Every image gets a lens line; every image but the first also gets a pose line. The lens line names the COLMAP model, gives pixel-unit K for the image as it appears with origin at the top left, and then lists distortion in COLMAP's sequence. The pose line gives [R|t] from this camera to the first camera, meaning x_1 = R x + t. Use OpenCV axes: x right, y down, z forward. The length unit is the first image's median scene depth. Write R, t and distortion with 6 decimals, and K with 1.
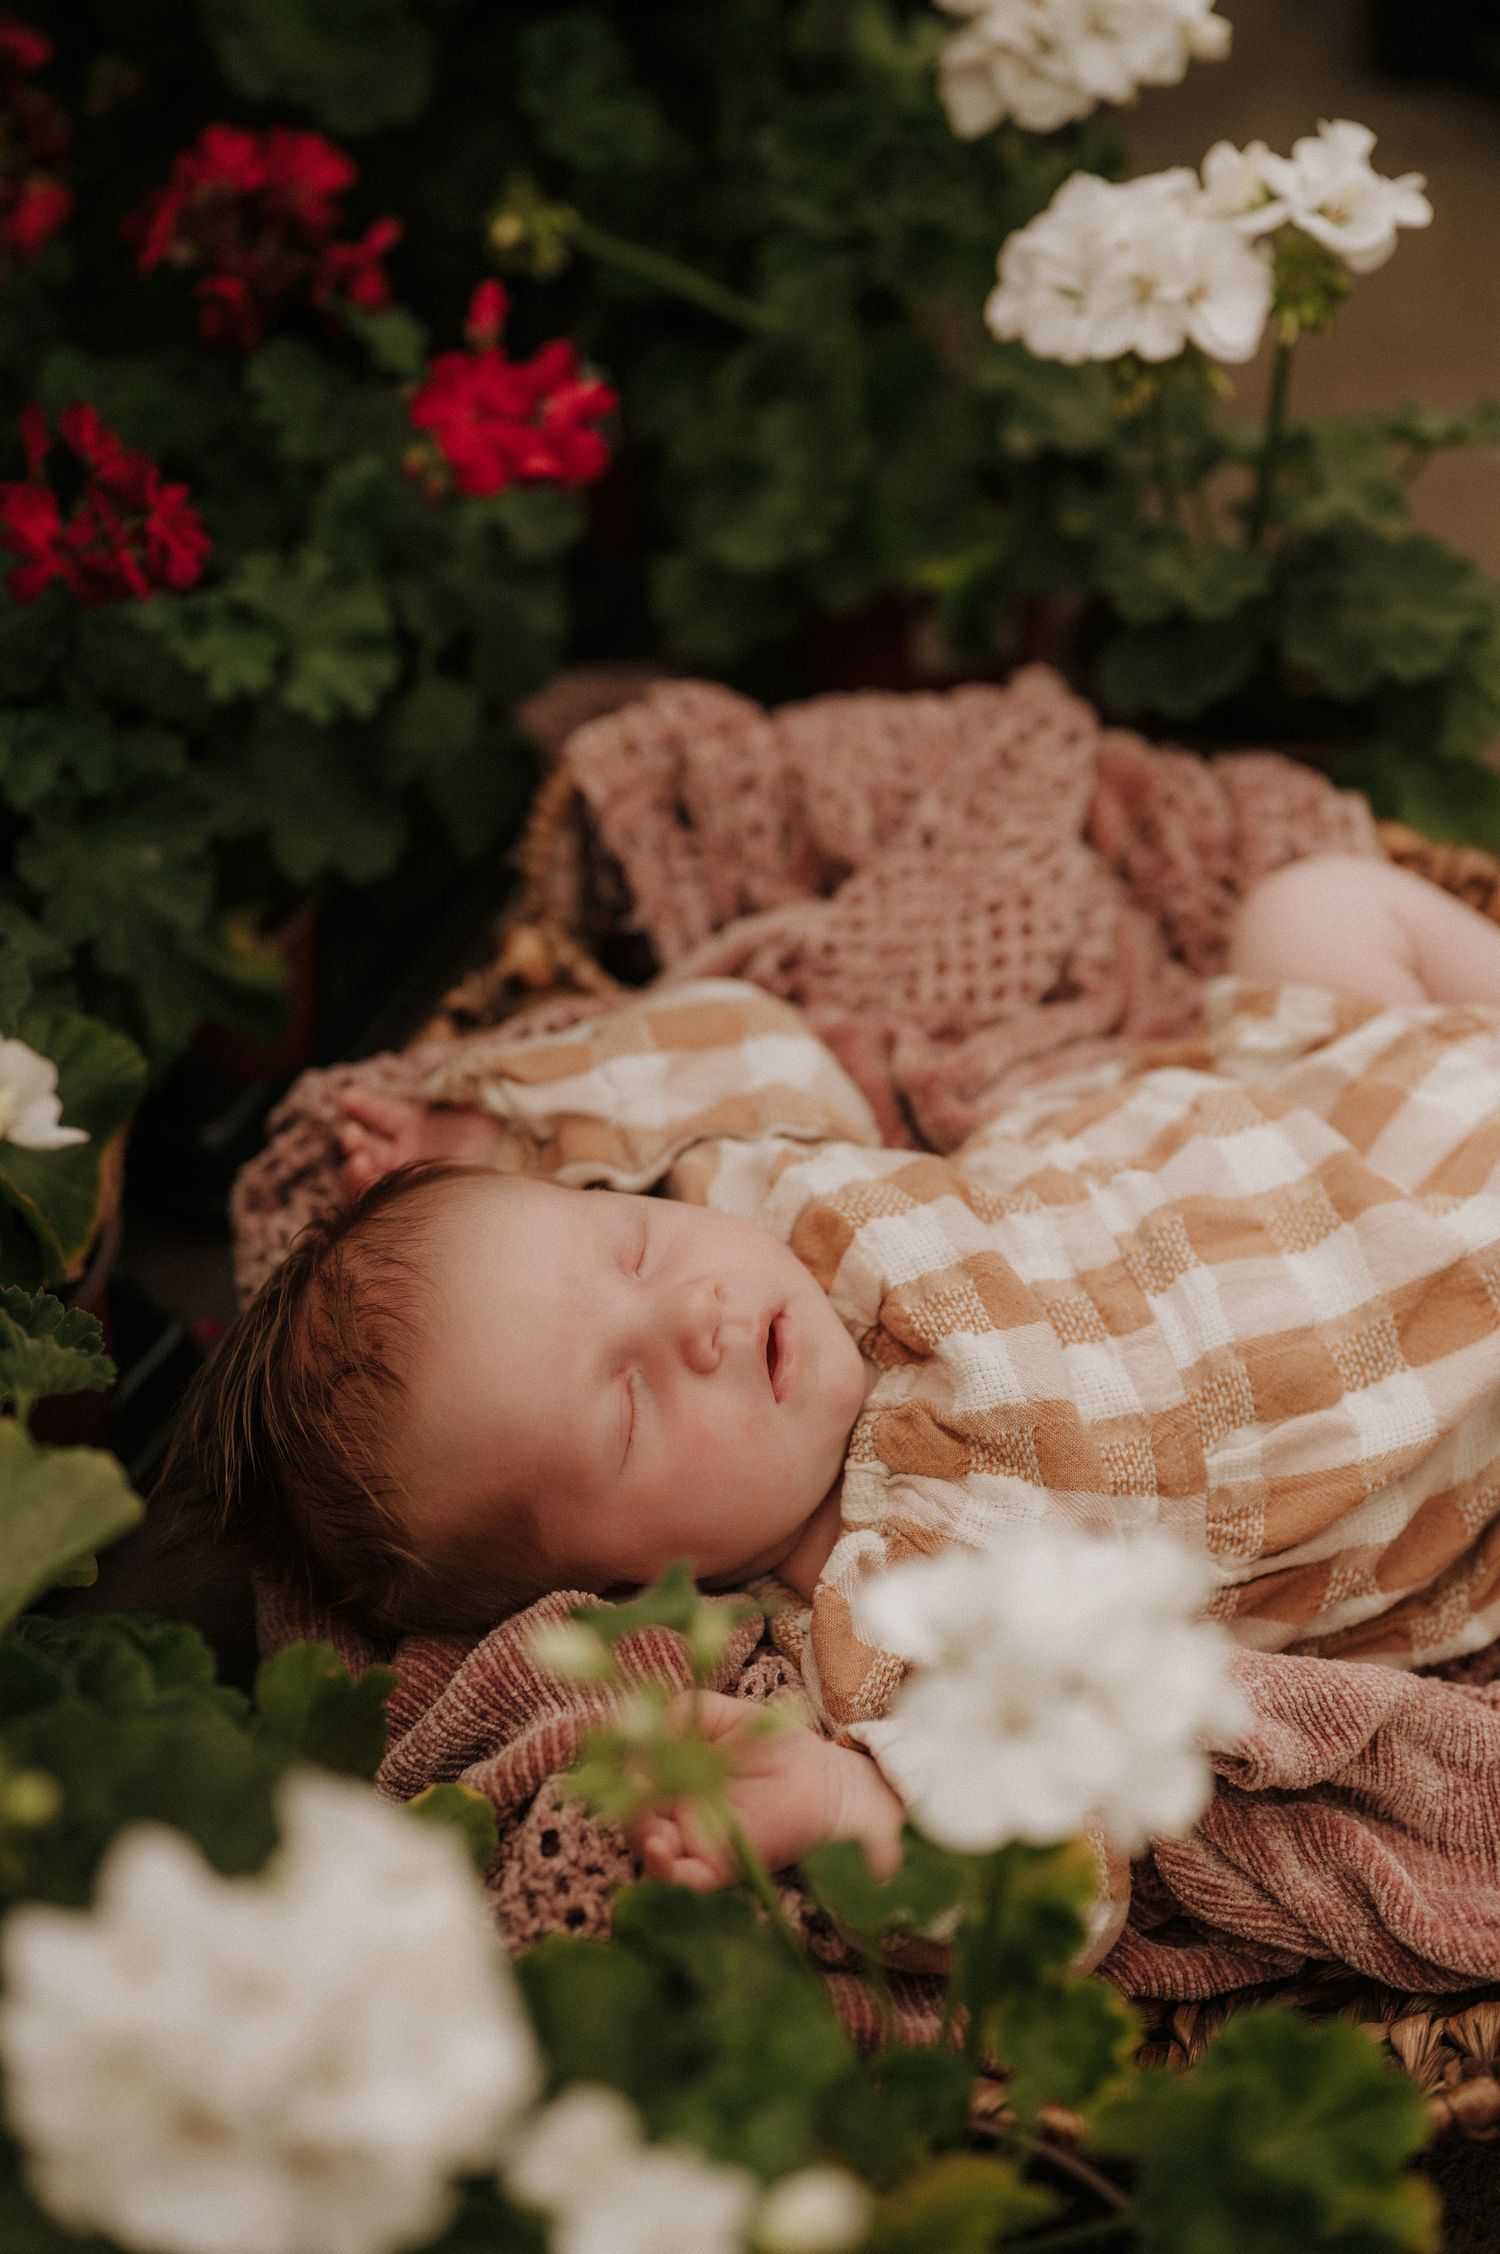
lens RADIAL K [[3135.0, 0, 750.0], [0, 3135.0, 1127.0], [0, 0, 1]] dist [-0.012989, -0.106344]
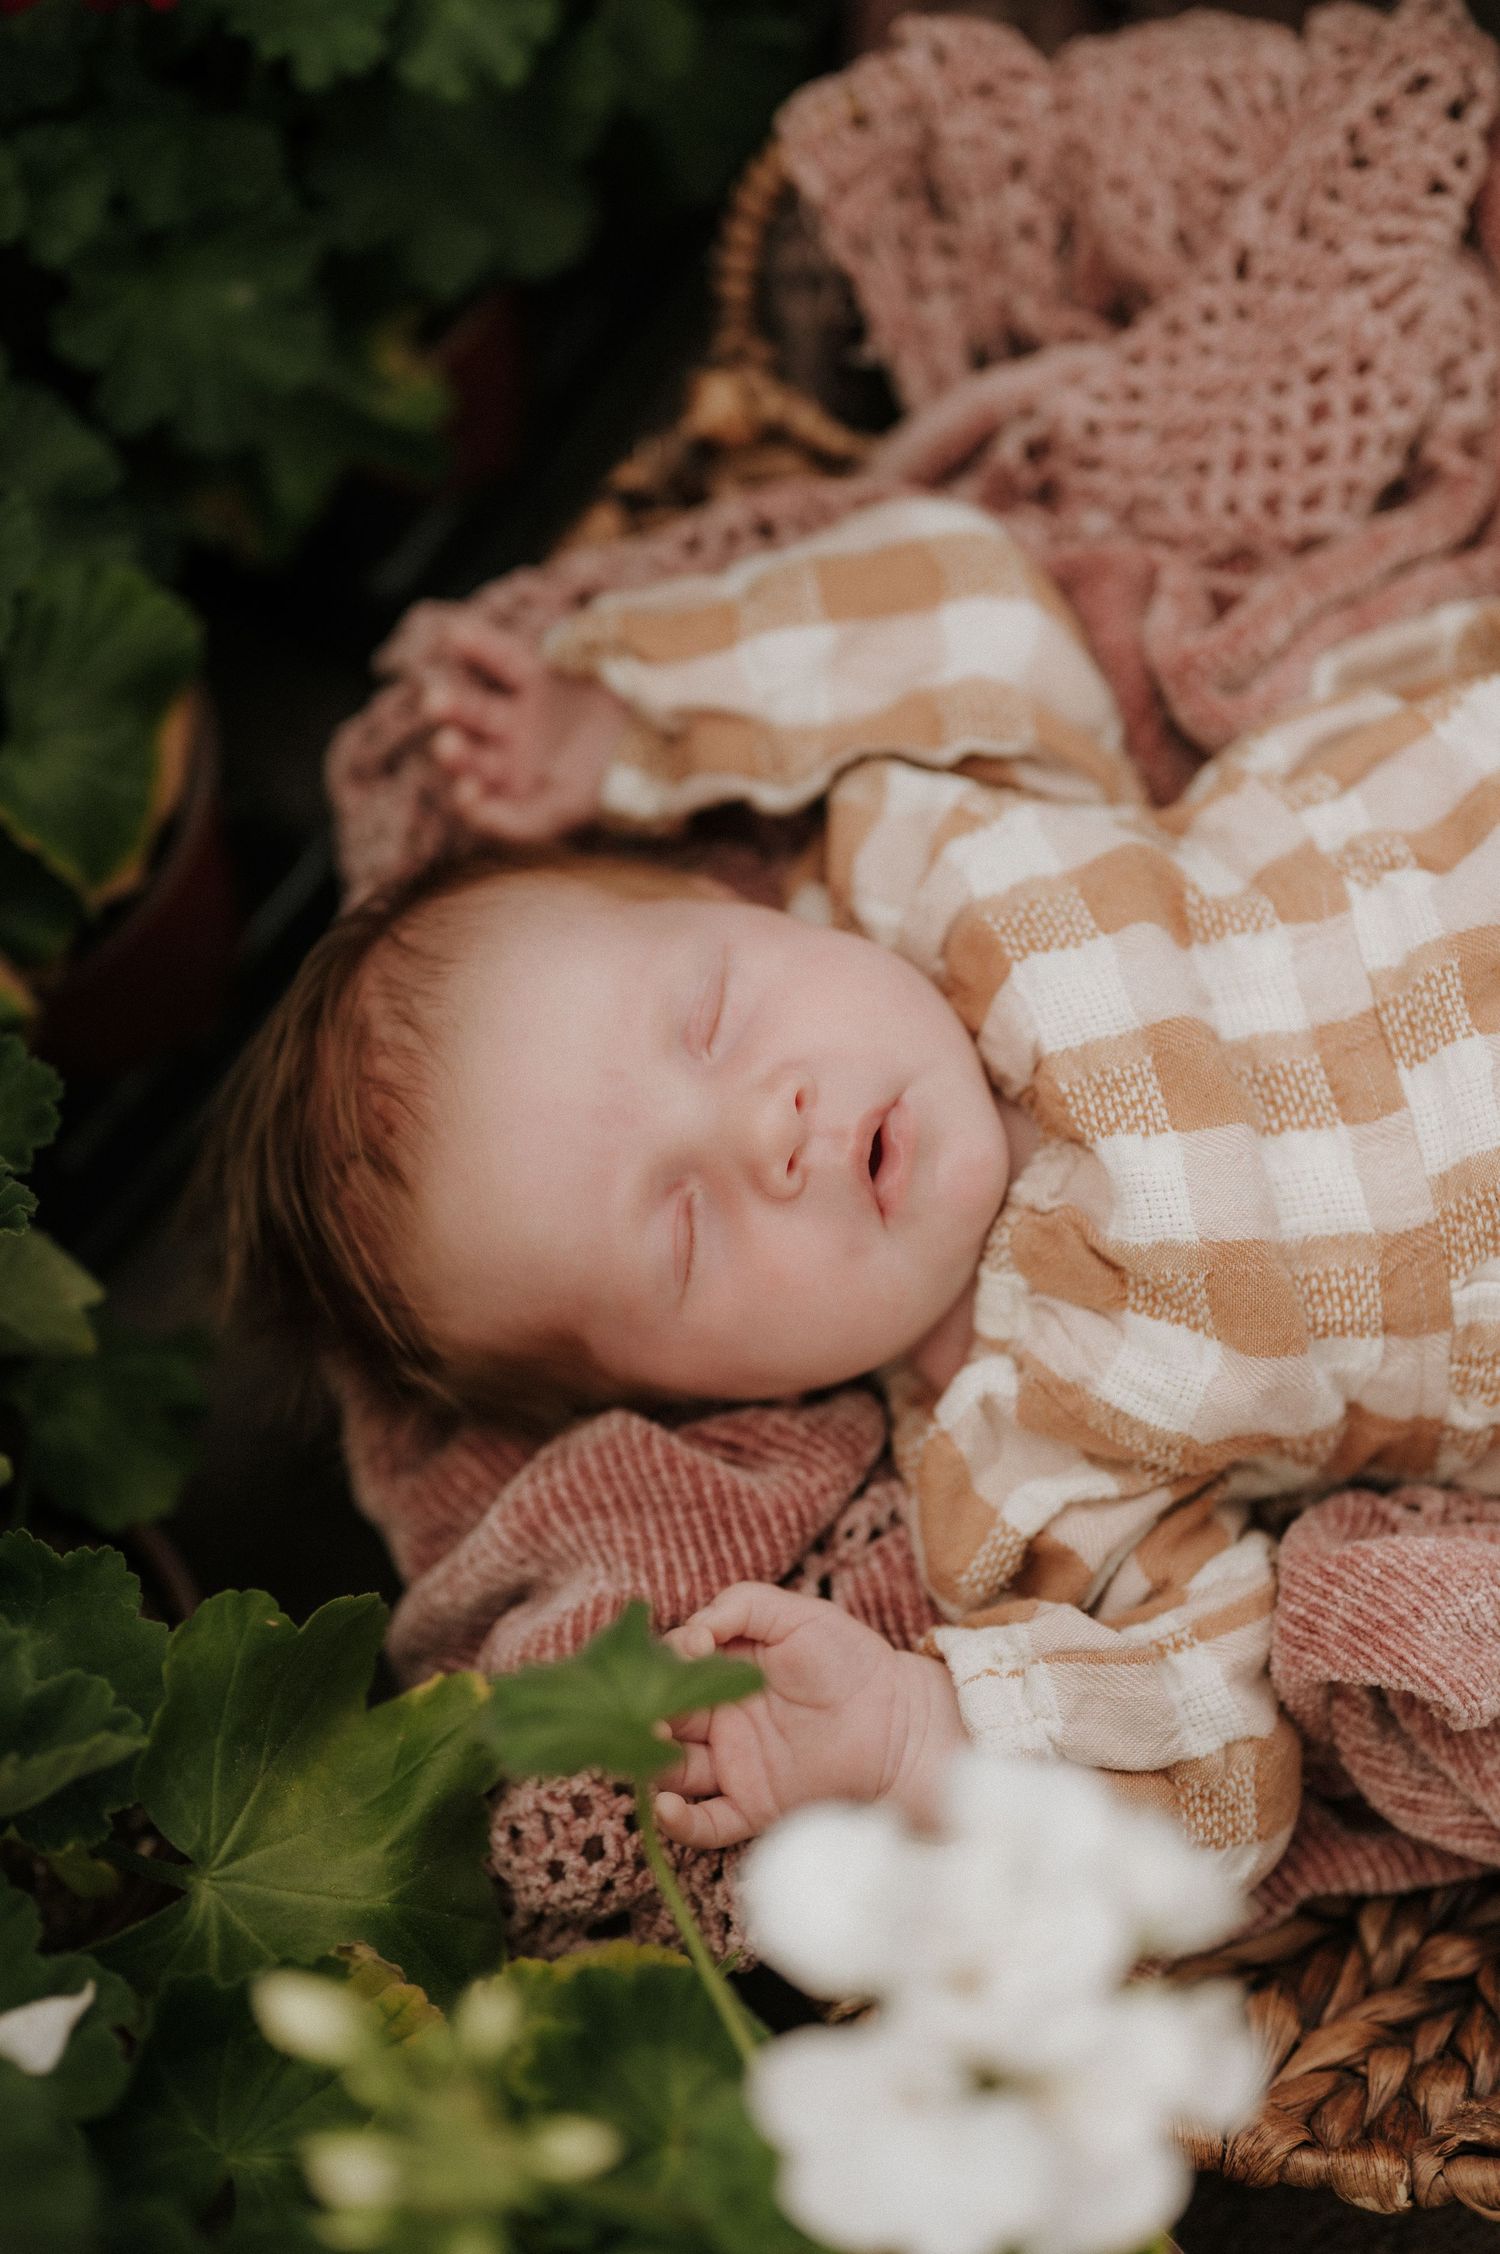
lens RADIAL K [[3105.0, 0, 750.0], [0, 3105.0, 1127.0], [0, 0, 1]] dist [0.217708, -1.348757]
pose [[0.977891, 0.063246, -0.199324, 0.121875], [0.014147, 0.930974, 0.364811, -0.204566], [0.208638, -0.359565, 0.909496, 0.265363]]
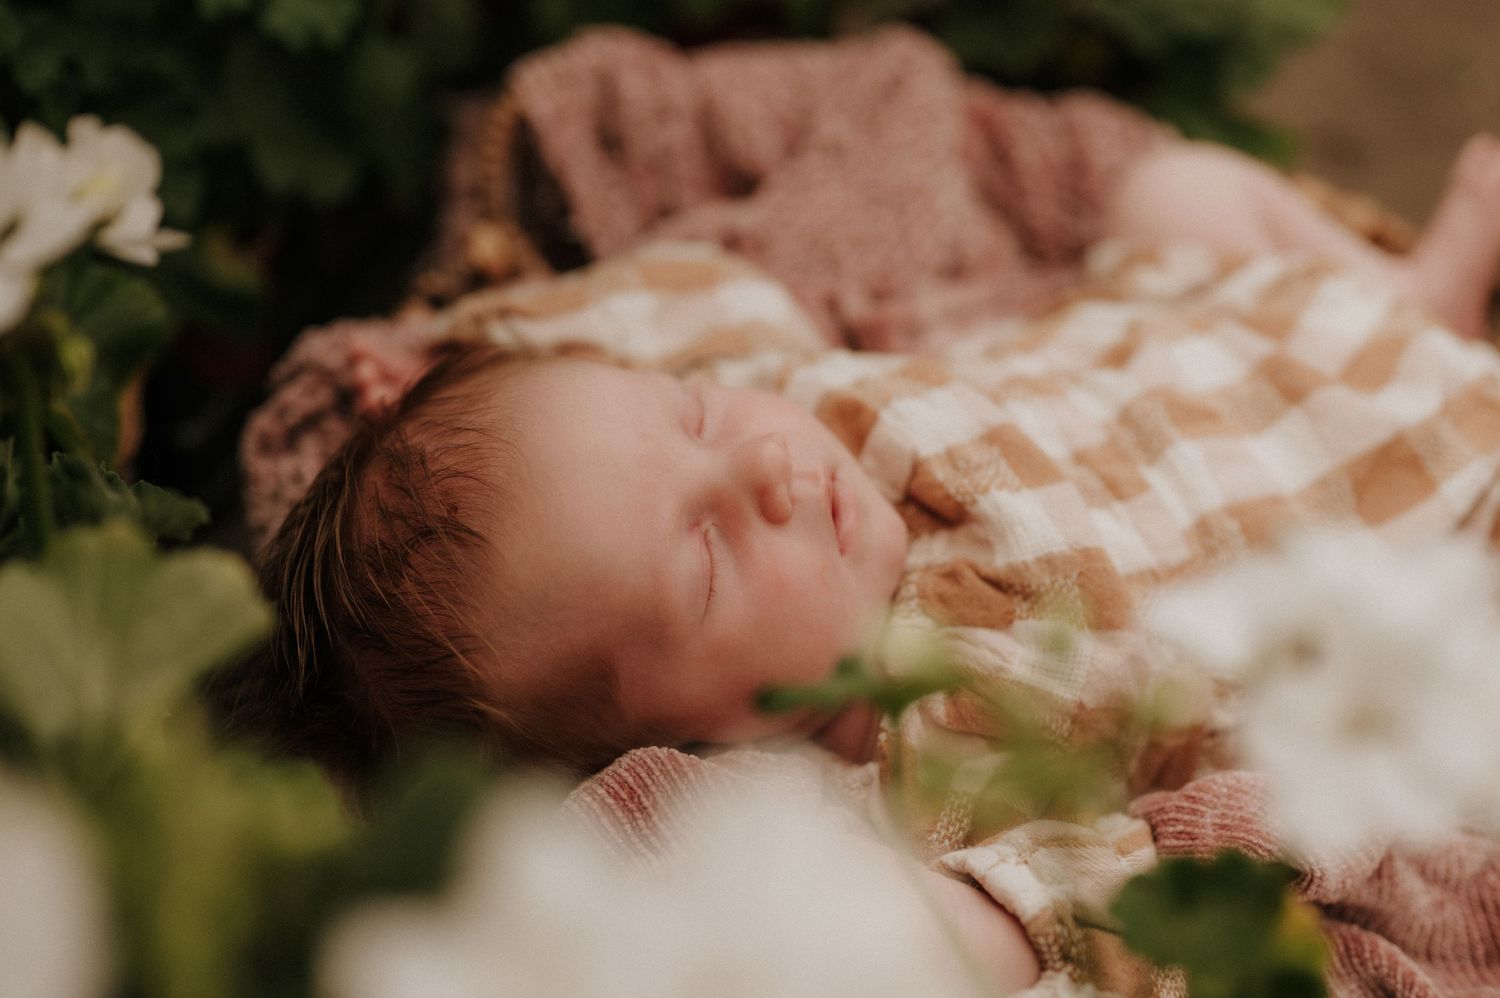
lens RADIAL K [[2086.3, 0, 750.0], [0, 2086.3, 499.0], [0, 0, 1]] dist [-0.012989, -0.106344]
pose [[0.984907, -0.024423, 0.171351, -0.128249], [0.037819, 0.996440, -0.075352, 0.110838], [-0.168901, 0.080695, 0.982324, 0.299532]]
